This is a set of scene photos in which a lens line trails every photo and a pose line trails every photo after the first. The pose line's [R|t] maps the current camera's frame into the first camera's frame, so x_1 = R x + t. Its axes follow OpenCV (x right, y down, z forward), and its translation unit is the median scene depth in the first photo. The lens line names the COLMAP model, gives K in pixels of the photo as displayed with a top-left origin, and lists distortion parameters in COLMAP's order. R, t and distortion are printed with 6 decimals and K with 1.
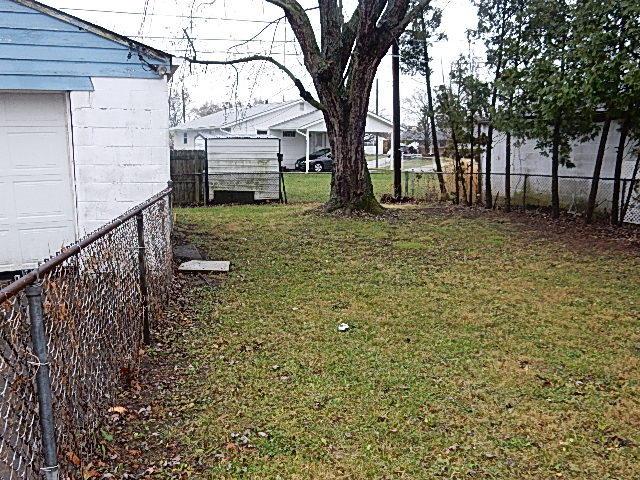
lens RADIAL K [[550.0, 0, 320.0], [0, 550.0, 239.3], [0, 0, 1]] dist [-0.028458, 0.025385]
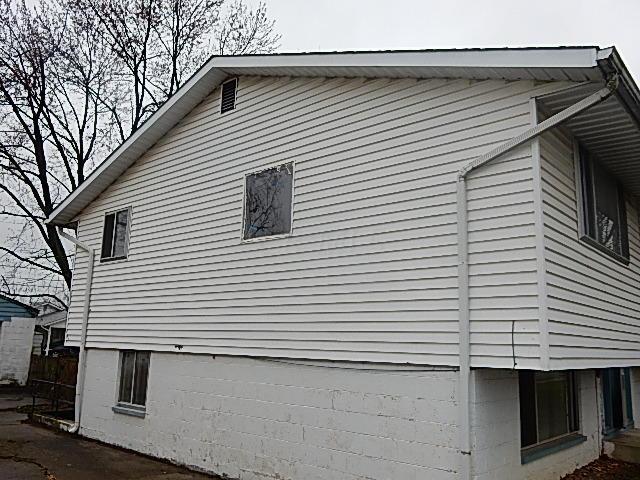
lens RADIAL K [[550.0, 0, 321.3], [0, 550.0, 241.2], [0, 0, 1]] dist [-0.028458, 0.025385]
pose [[0.881127, 0.112624, 0.459273, -0.339969], [0.049294, 0.944057, -0.326076, 0.364869], [-0.470304, 0.309954, 0.826282, -2.360844]]
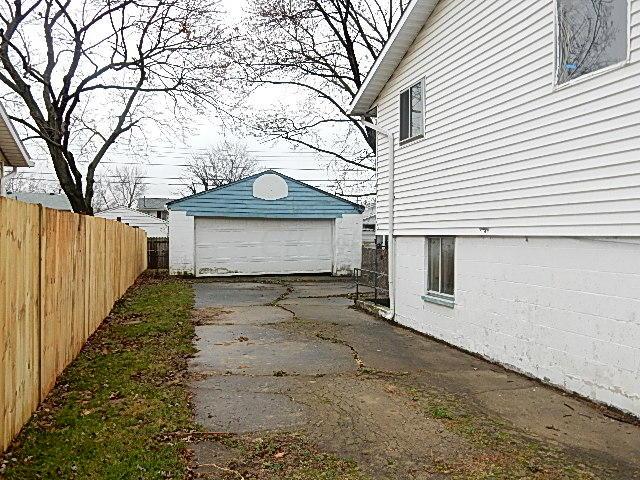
lens RADIAL K [[550.0, 0, 319.6], [0, 550.0, 238.2], [0, 0, 1]] dist [-0.028458, 0.025385]
pose [[0.995469, 0.009905, -0.094564, -0.240976], [-0.024930, 0.986955, -0.159057, 0.363165], [0.091755, 0.160693, 0.982730, -2.171386]]
